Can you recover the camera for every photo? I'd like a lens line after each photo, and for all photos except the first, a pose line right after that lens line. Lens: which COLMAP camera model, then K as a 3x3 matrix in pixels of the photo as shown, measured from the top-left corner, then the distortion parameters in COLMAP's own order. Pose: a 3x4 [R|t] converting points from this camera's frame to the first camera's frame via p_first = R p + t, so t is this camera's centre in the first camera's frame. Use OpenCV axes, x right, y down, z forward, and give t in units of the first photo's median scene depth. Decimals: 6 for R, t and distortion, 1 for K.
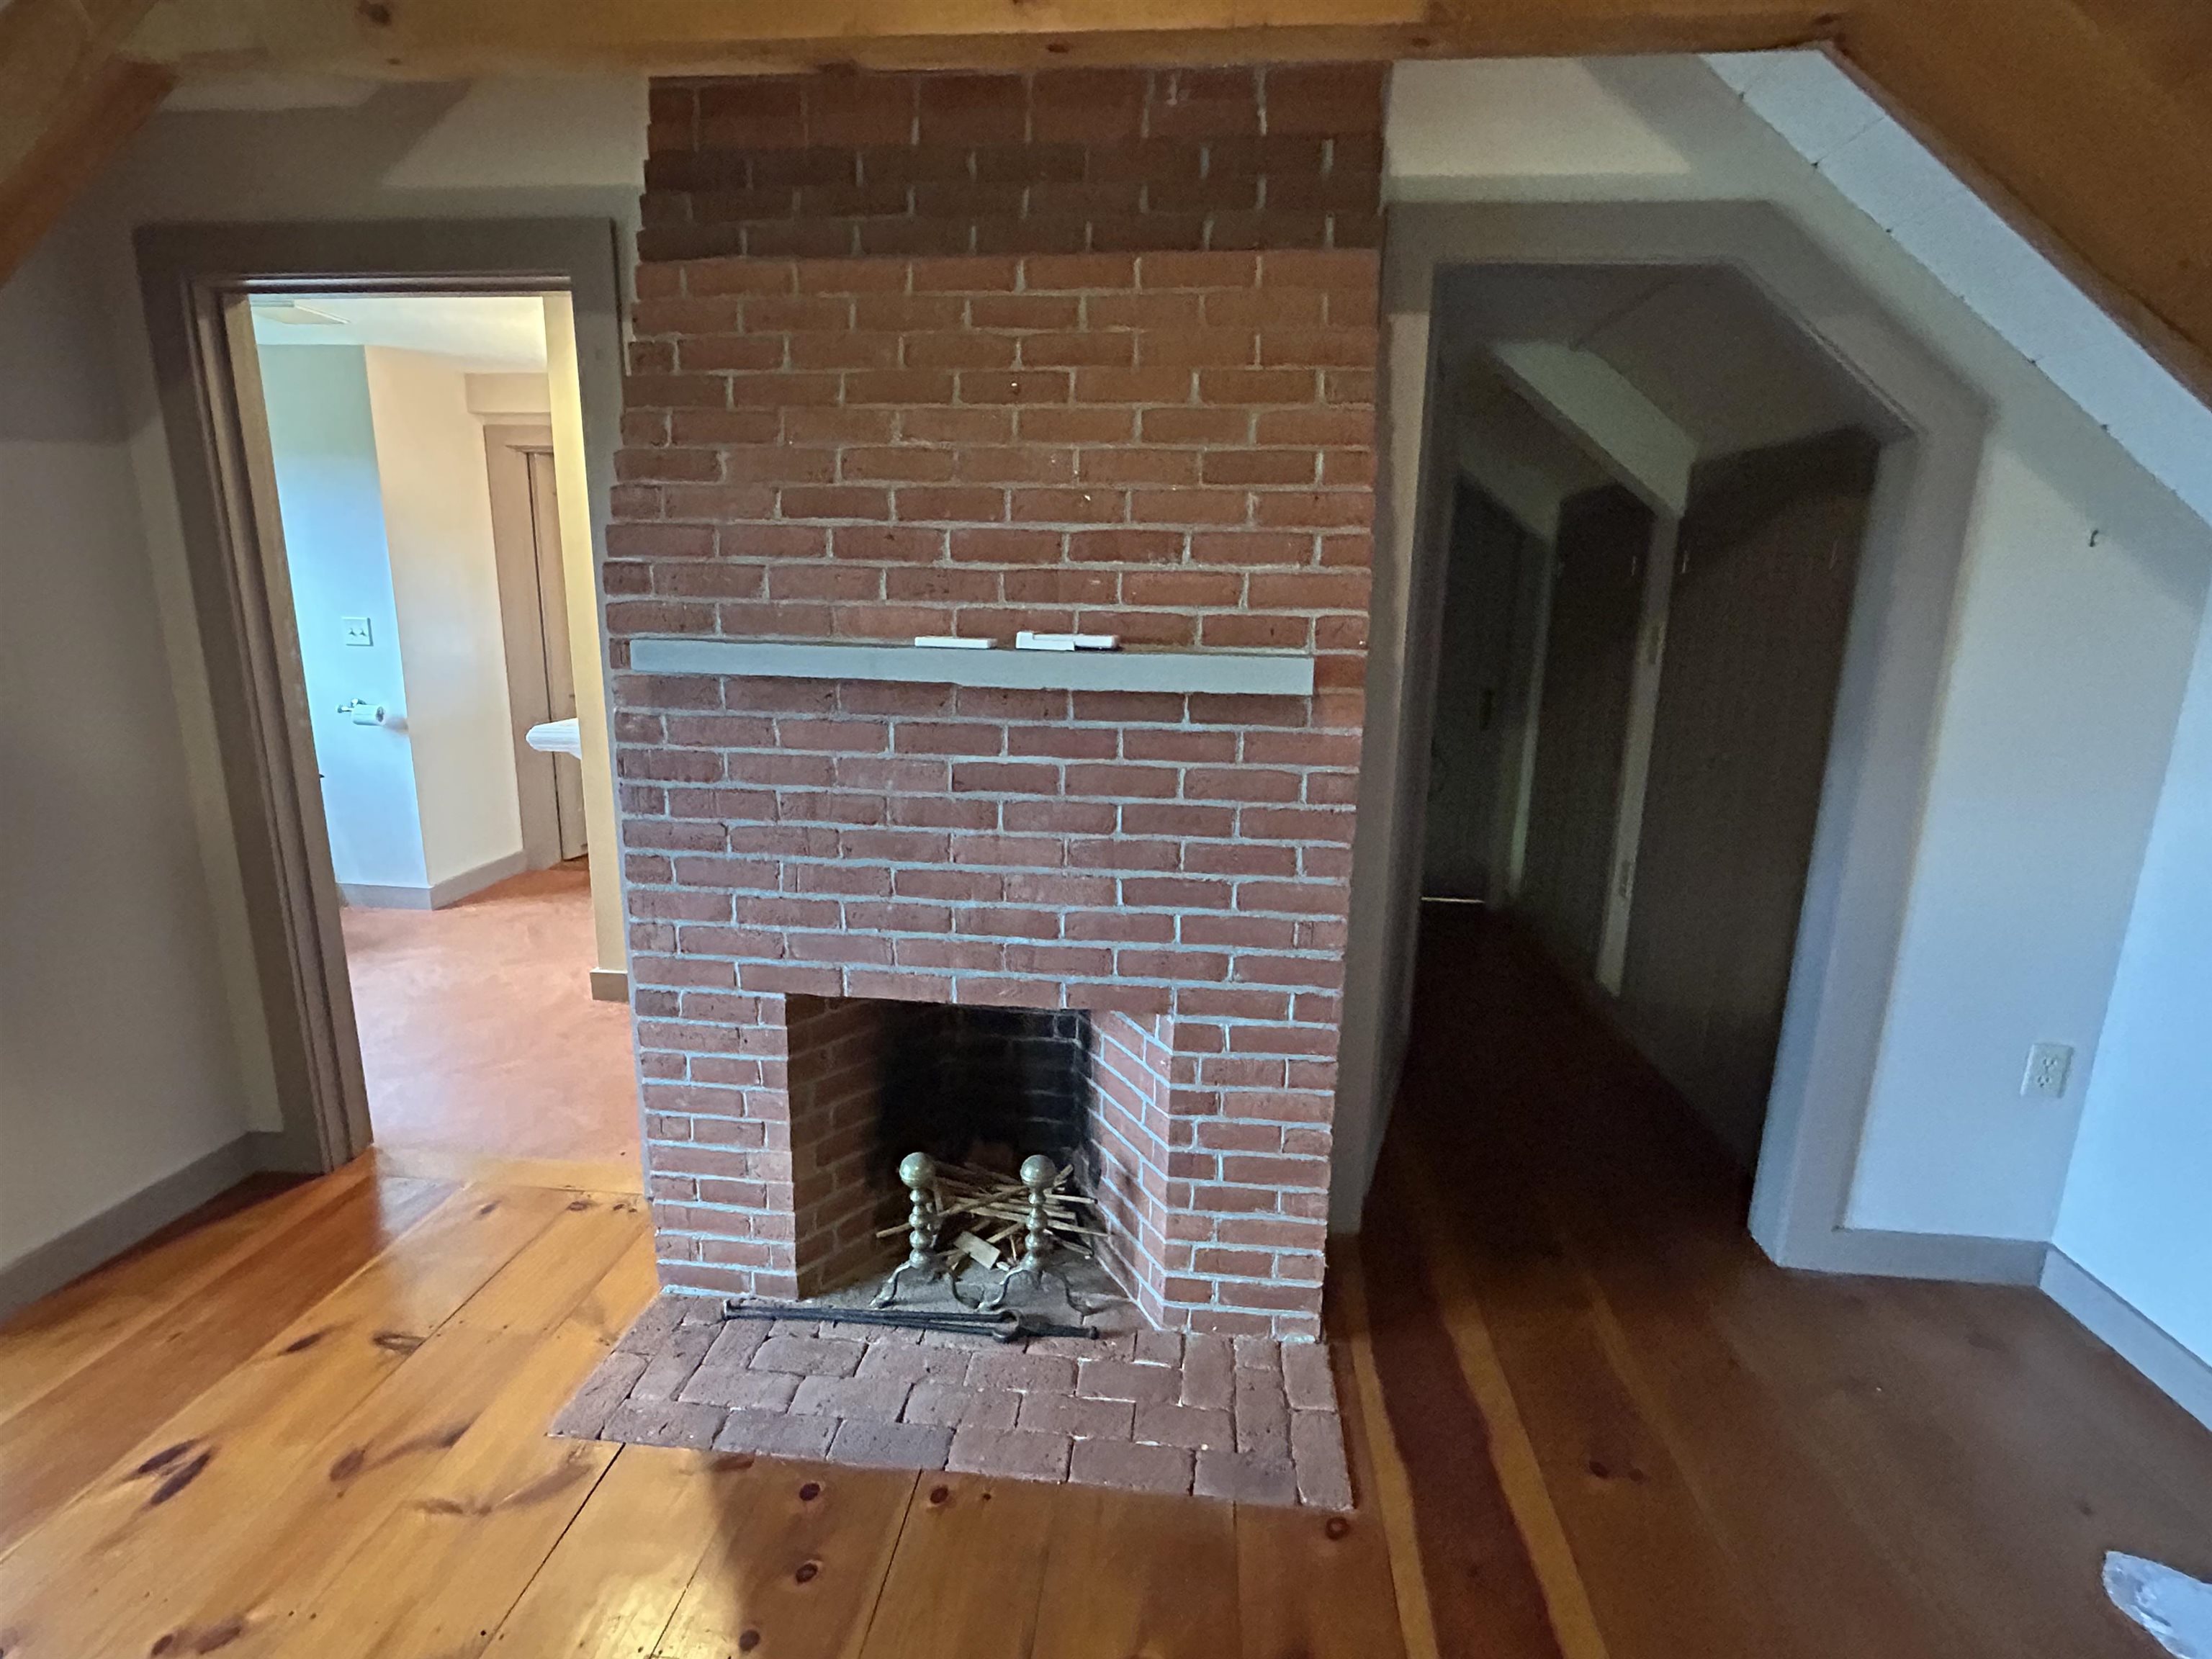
lens RADIAL K [[1079.4, 0, 1104.3], [0, 1079.4, 826.6], [0, 0, 1]] dist [-0.009774, 0.006549]
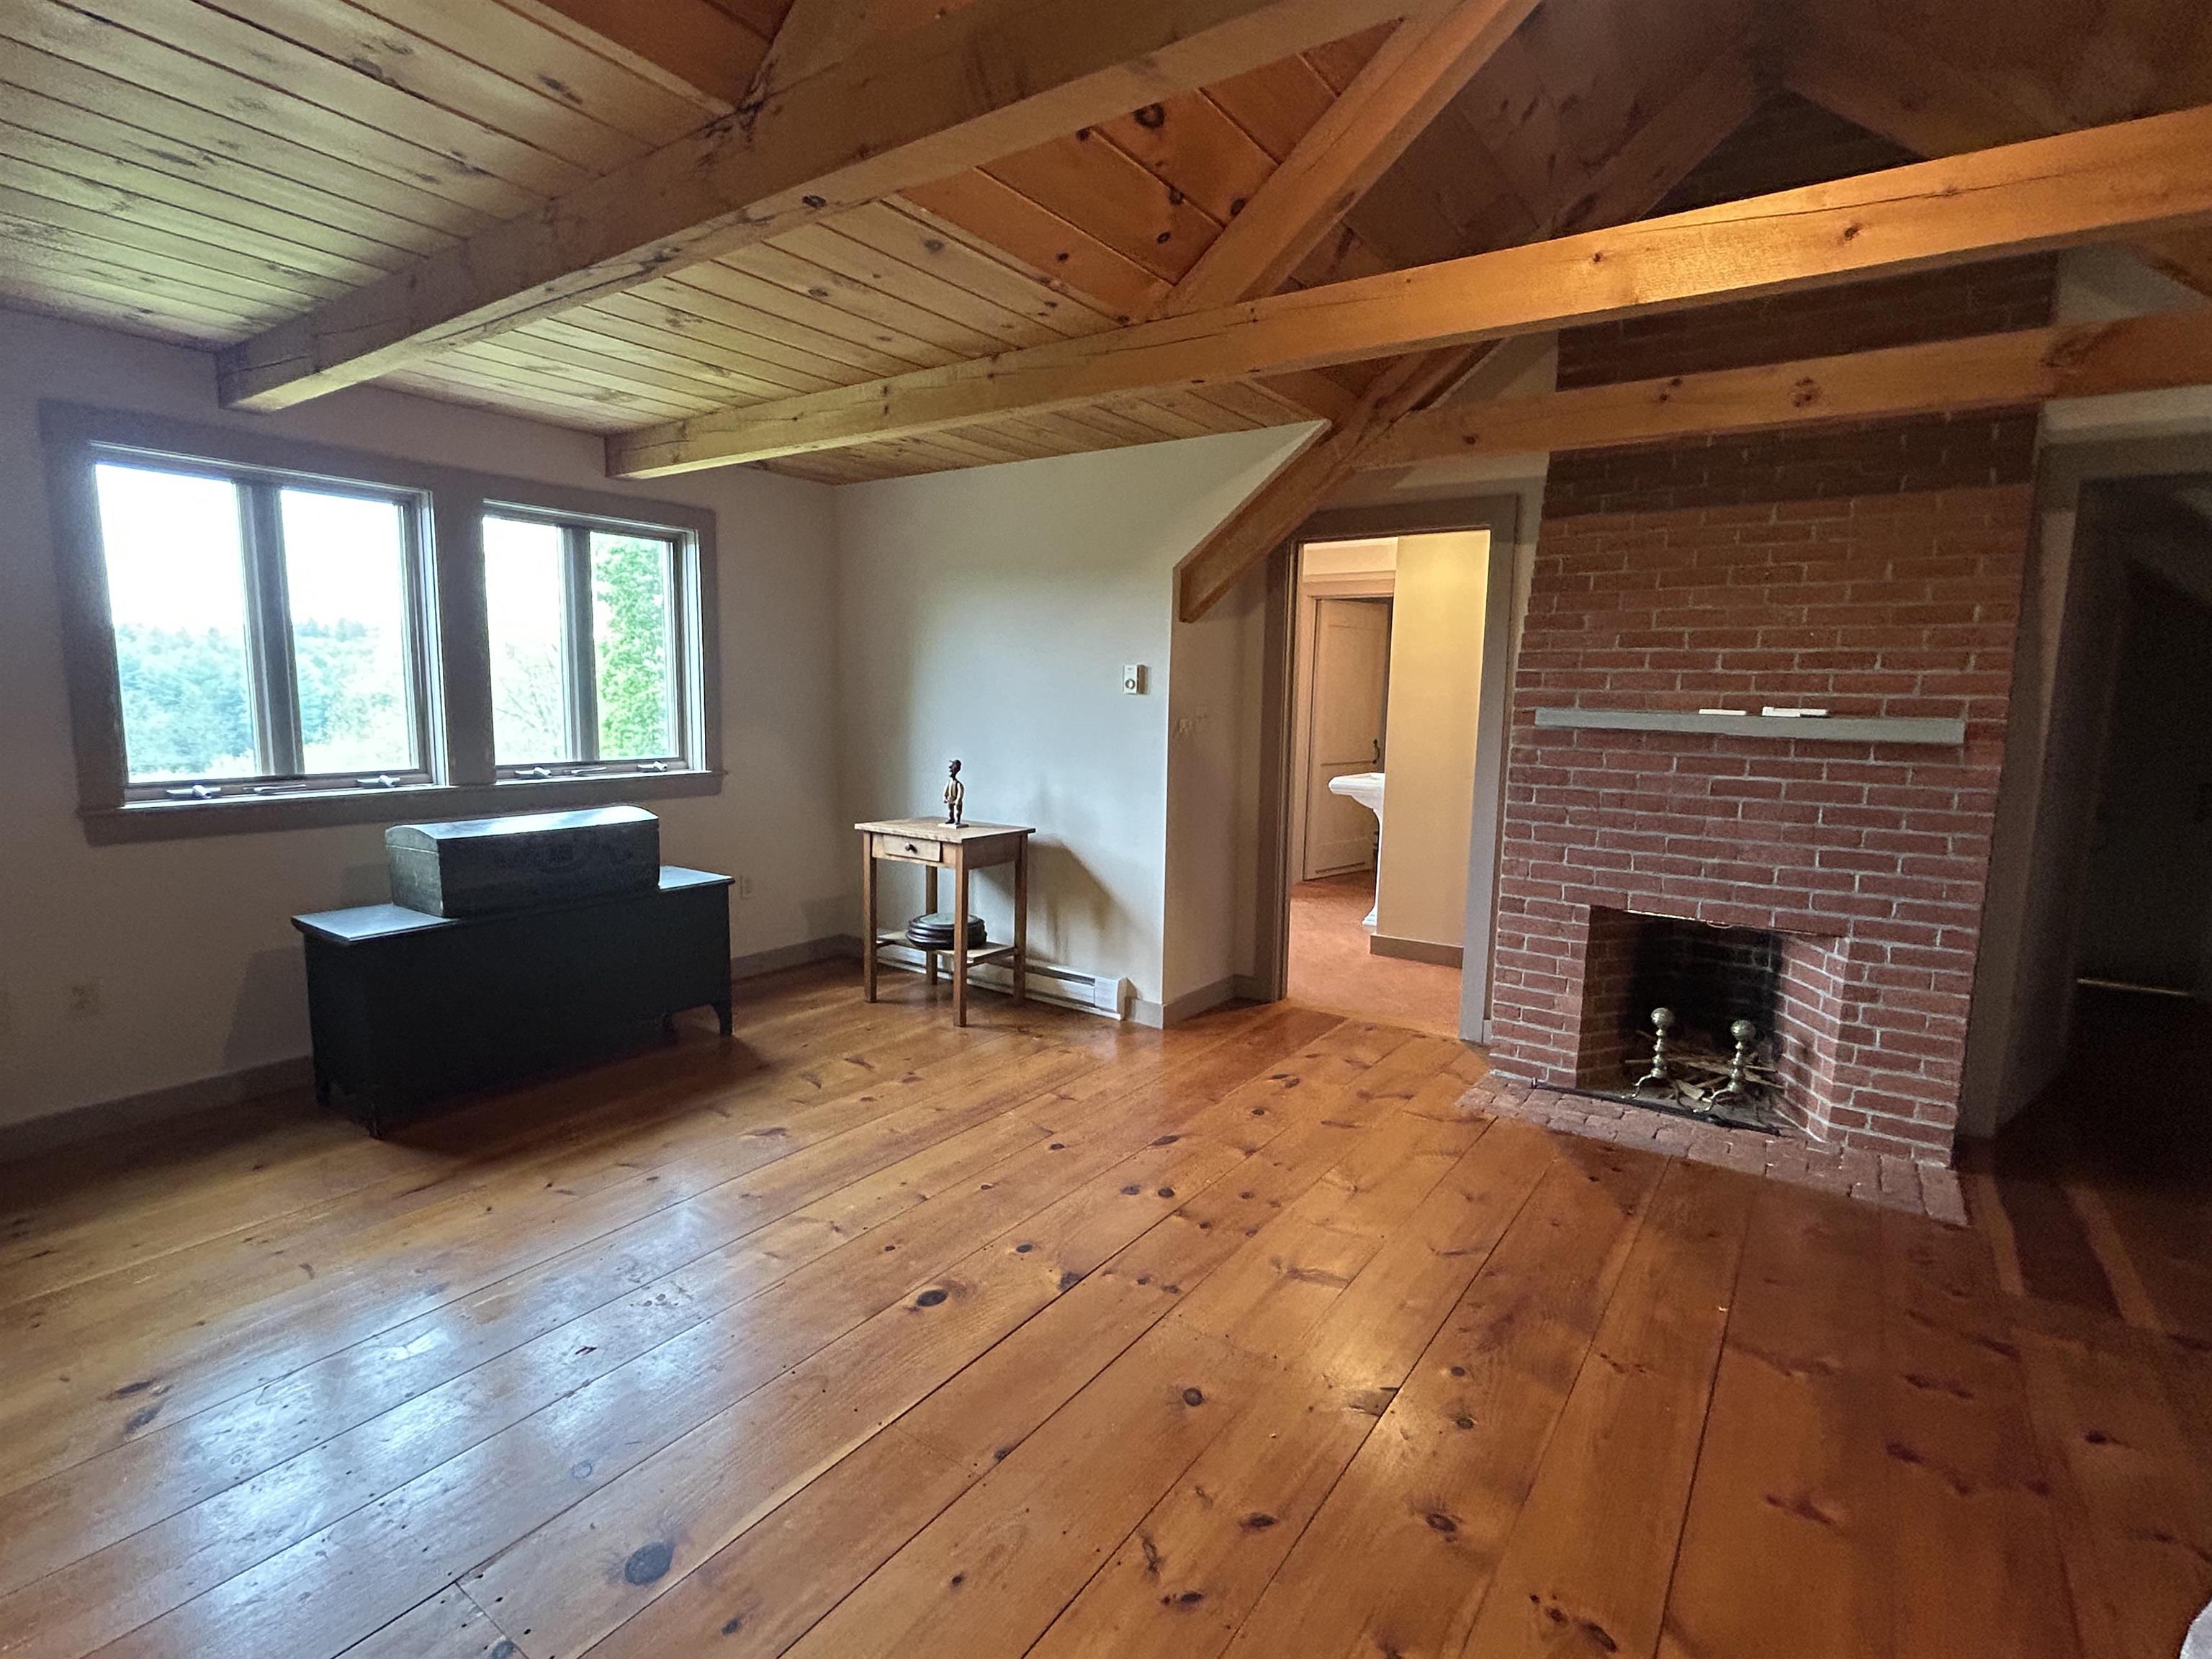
lens RADIAL K [[1079.4, 0, 1099.0], [0, 1079.4, 827.0], [0, 0, 1]] dist [-0.009774, 0.006549]
pose [[0.866962, 0.062965, -0.494380, -0.130709], [-0.110377, 0.991611, -0.067268, 0.247885], [0.485997, 0.112887, 0.866639, -1.022827]]
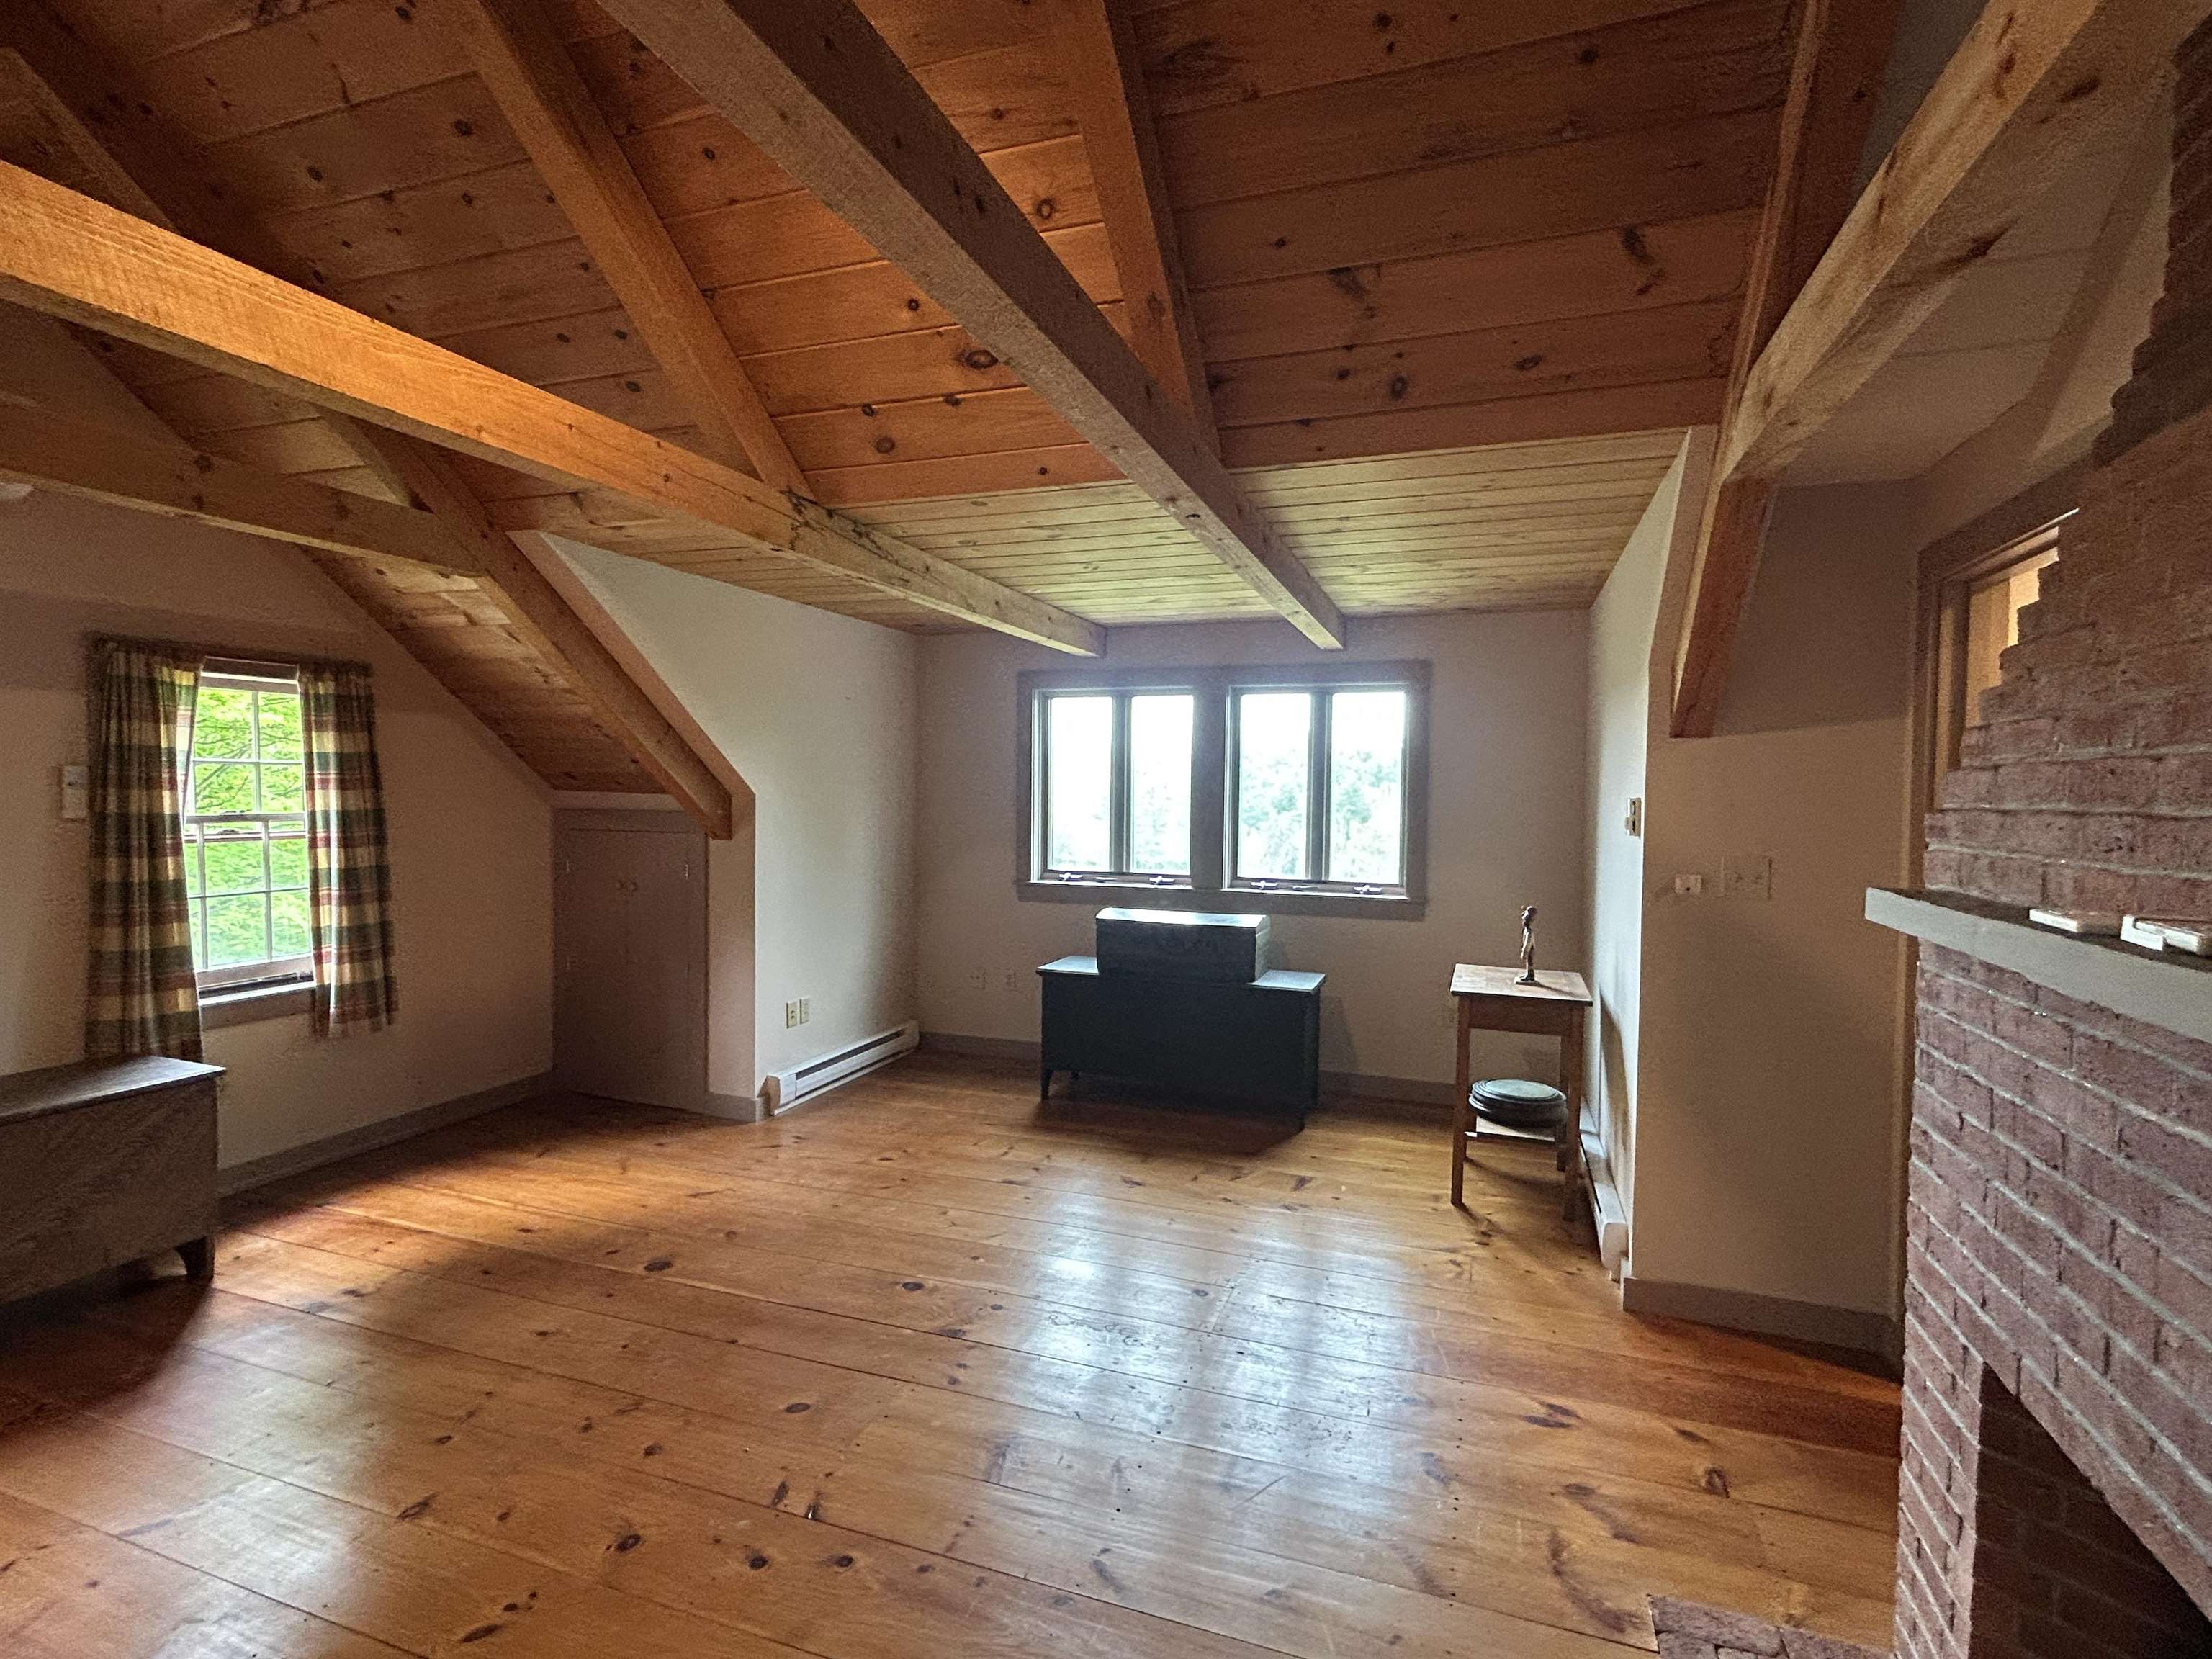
lens RADIAL K [[1079.4, 0, 1097.3], [0, 1079.4, 829.9], [0, 0, 1]] dist [-0.009774, 0.006549]
pose [[-0.250312, 0.014859, -0.968051, 0.614457], [-0.226665, 0.971194, 0.073517, -0.126174], [0.941258, 0.237826, -0.239734, 0.520265]]
